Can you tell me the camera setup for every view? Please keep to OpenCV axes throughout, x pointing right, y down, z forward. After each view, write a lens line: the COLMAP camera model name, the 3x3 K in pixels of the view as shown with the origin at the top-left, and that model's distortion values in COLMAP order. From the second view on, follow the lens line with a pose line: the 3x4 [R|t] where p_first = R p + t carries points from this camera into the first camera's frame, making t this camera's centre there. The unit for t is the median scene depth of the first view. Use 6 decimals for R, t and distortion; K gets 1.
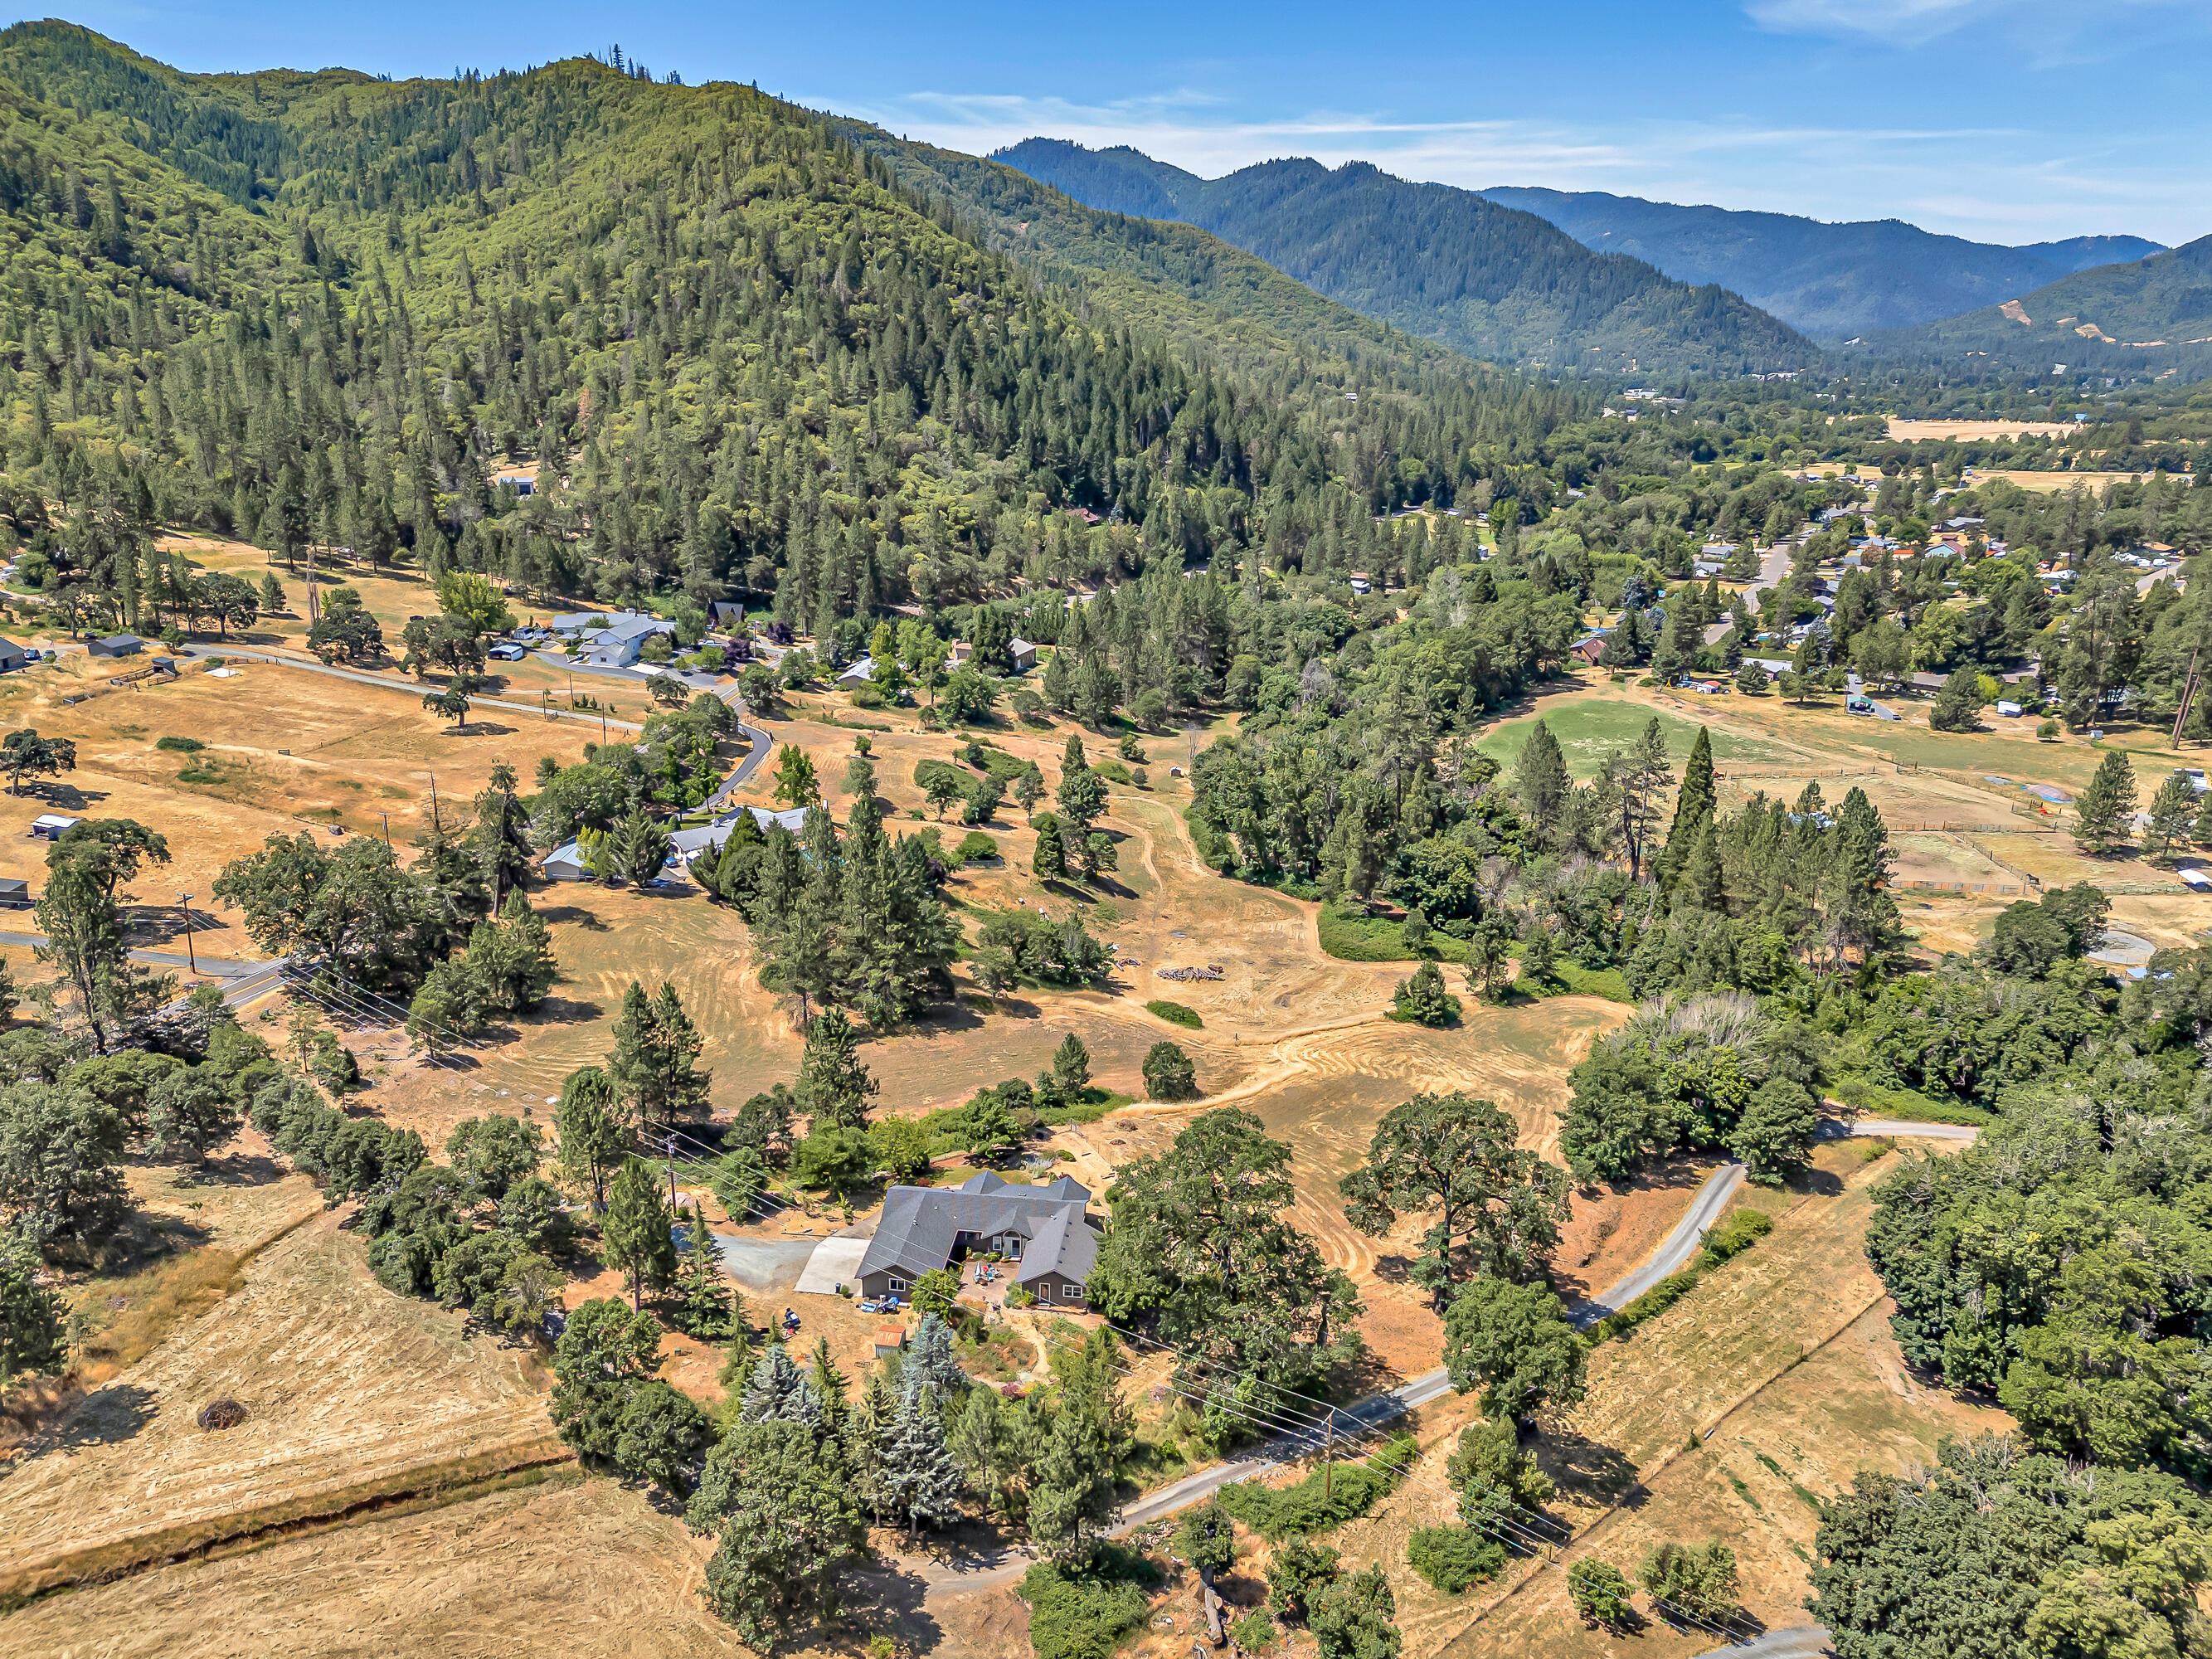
lens RADIAL K [[1652.4, 0, 1107.5], [0, 1652.4, 821.5], [0, 0, 1]] dist [0.082894, -0.093068]
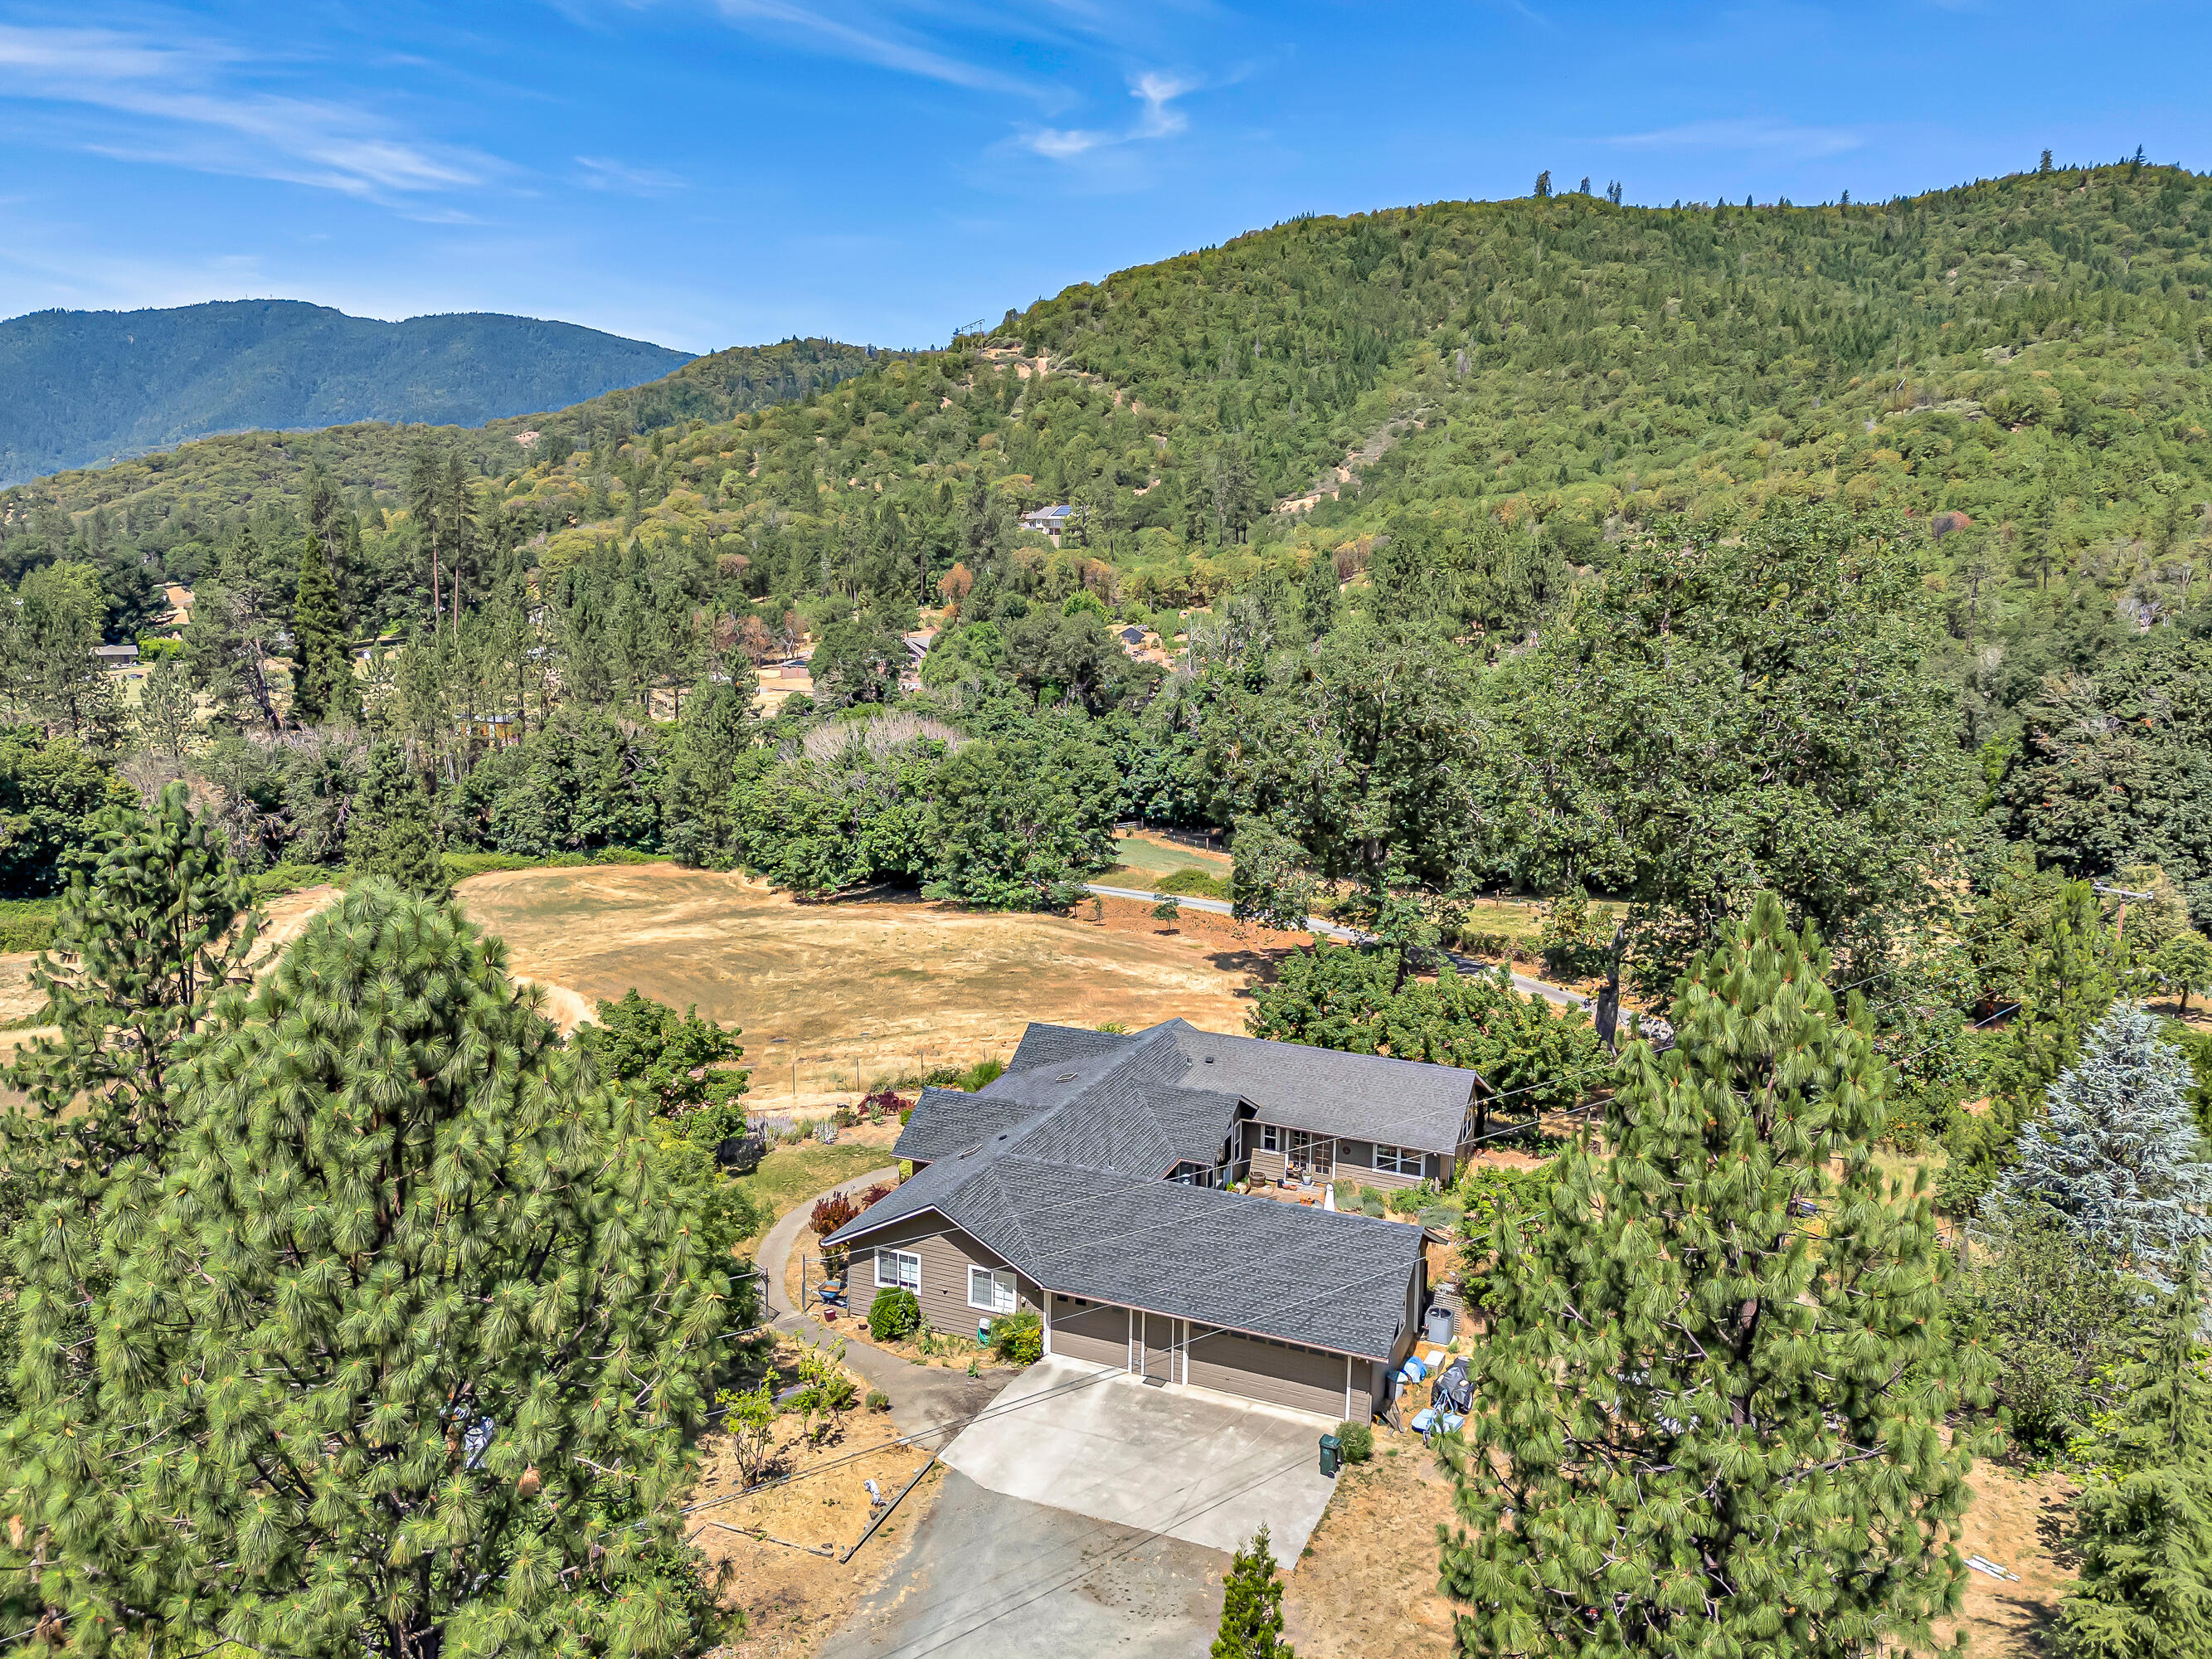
lens RADIAL K [[1652.4, 0, 1107.5], [0, 1652.4, 821.5], [0, 0, 1]] dist [0.082894, -0.093068]
pose [[0.283676, -0.183115, 0.941274, -0.135085], [0.289983, 0.952020, 0.097812, 0.050736], [-0.914023, 0.245207, 0.323166, 0.311797]]
